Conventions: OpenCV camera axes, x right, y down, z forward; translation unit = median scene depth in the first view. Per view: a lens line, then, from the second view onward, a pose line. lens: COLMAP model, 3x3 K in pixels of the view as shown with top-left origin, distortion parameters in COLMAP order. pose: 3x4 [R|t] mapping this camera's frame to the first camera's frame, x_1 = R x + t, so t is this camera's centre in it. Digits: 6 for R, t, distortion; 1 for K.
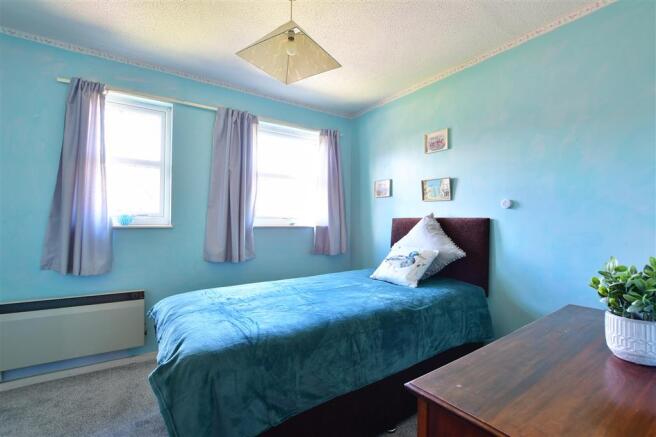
lens RADIAL K [[287.4, 0, 326.6], [0, 287.4, 218.9], [0, 0, 1]] dist [-0.001911, 0.000625]
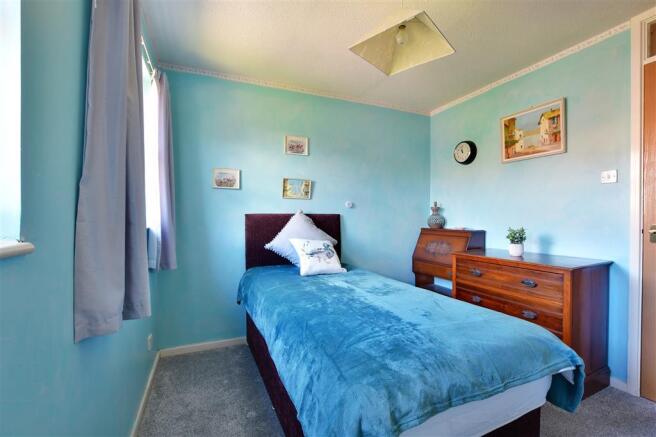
lens RADIAL K [[287.4, 0, 326.6], [0, 287.4, 218.9], [0, 0, 1]] dist [-0.001911, 0.000625]
pose [[0.225040, -0.017634, 0.974190, -0.686384], [-0.008761, 0.999759, 0.020121, -0.006586], [-0.974310, -0.013063, 0.224832, 0.625517]]
